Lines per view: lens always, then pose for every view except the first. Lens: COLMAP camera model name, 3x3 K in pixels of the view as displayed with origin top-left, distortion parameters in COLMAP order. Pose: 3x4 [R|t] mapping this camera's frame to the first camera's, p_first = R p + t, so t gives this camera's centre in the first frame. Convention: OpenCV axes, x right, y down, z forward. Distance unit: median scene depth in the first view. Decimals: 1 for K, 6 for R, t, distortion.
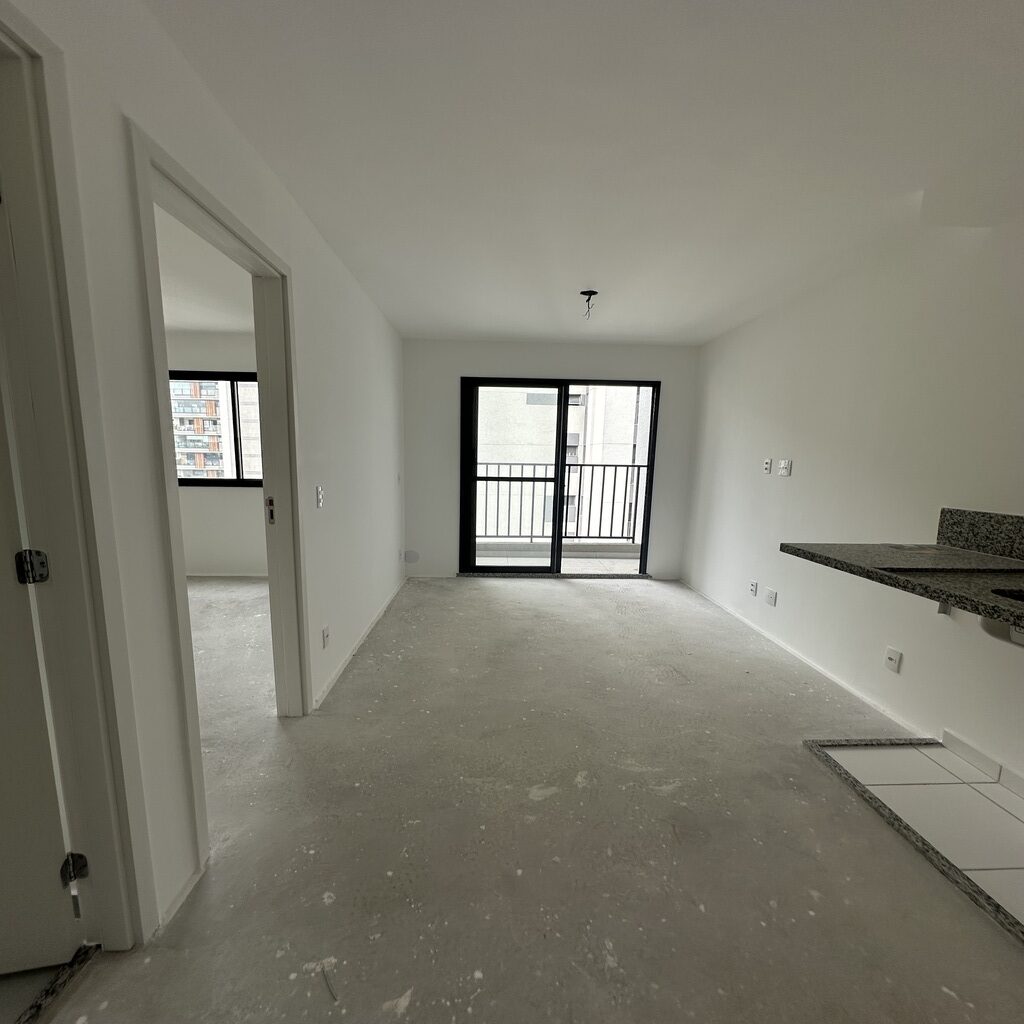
lens RADIAL K [[556.0, 0, 512.5], [0, 556.0, 544.0], [0, 0, 1]] dist [-0.002997, -0.000049]
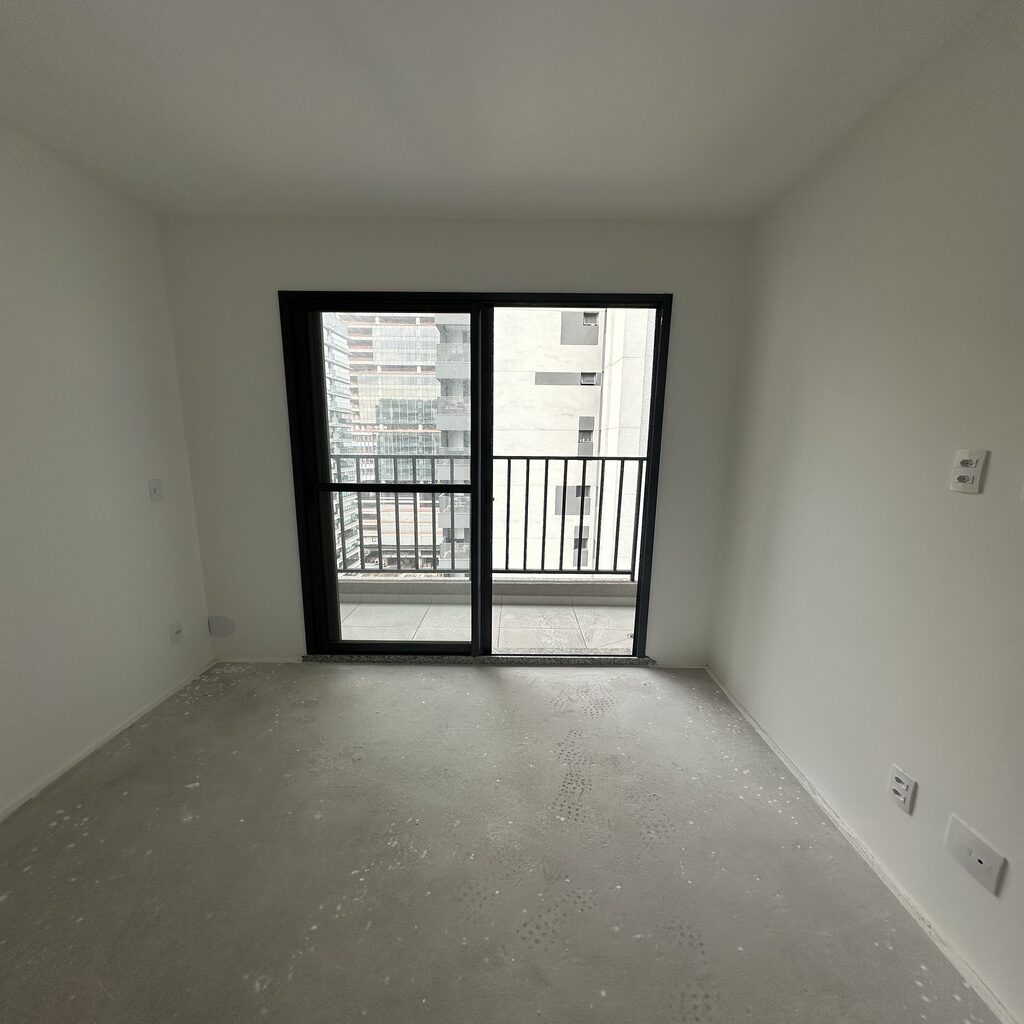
lens RADIAL K [[548.8, 0, 513.0], [0, 548.8, 545.2], [0, 0, 1]] dist [-0.004738, 0.001524]
pose [[0.998932, 0.001347, -0.046180, 0.167648], [-0.000025, 0.999590, 0.028623, -0.091201], [0.046199, -0.028591, 0.998523, 0.564684]]
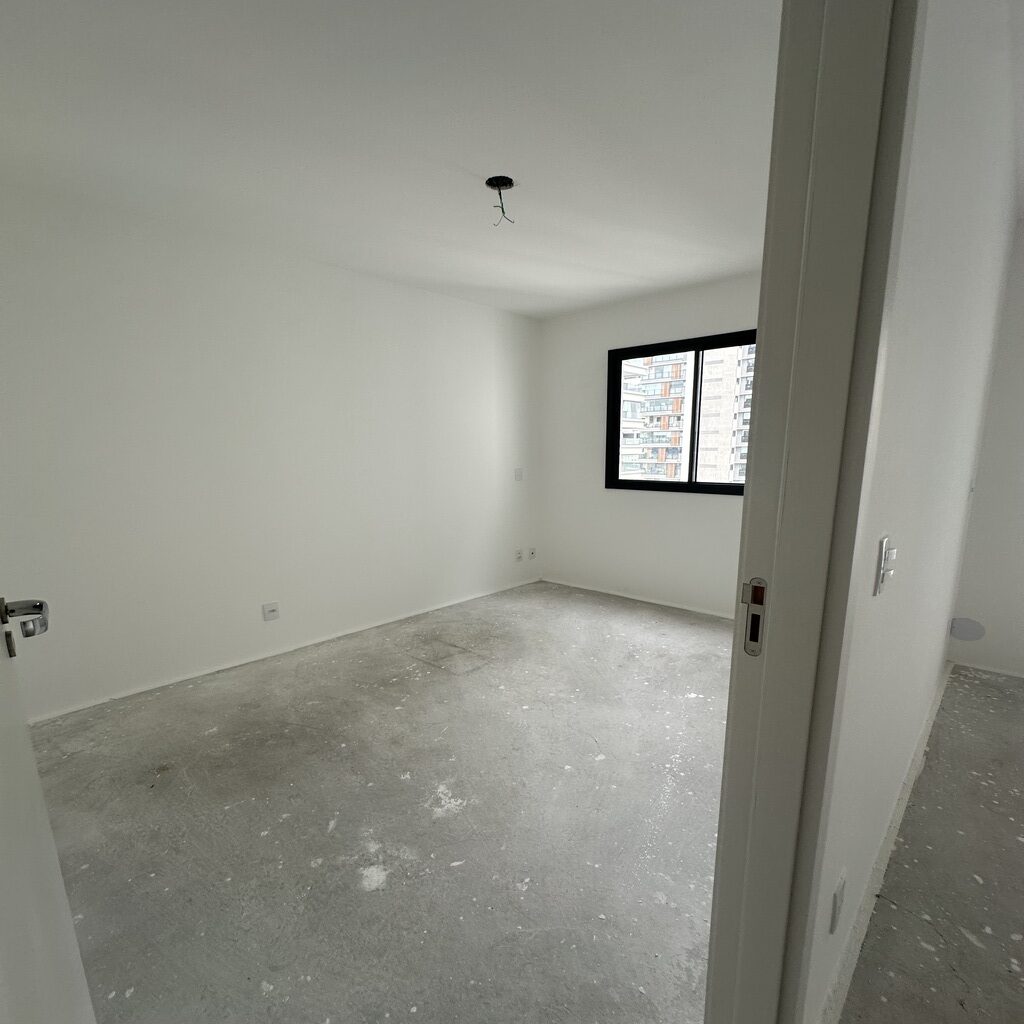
lens RADIAL K [[537.9, 0, 512.9], [0, 537.9, 562.7], [0, 0, 1]] dist [-0.002359, 0.000236]
pose [[0.714122, 0.126004, -0.688587, -0.175988], [-0.090182, 0.992029, 0.088004, -0.060882], [0.694188, -0.000747, 0.719794, 0.365304]]
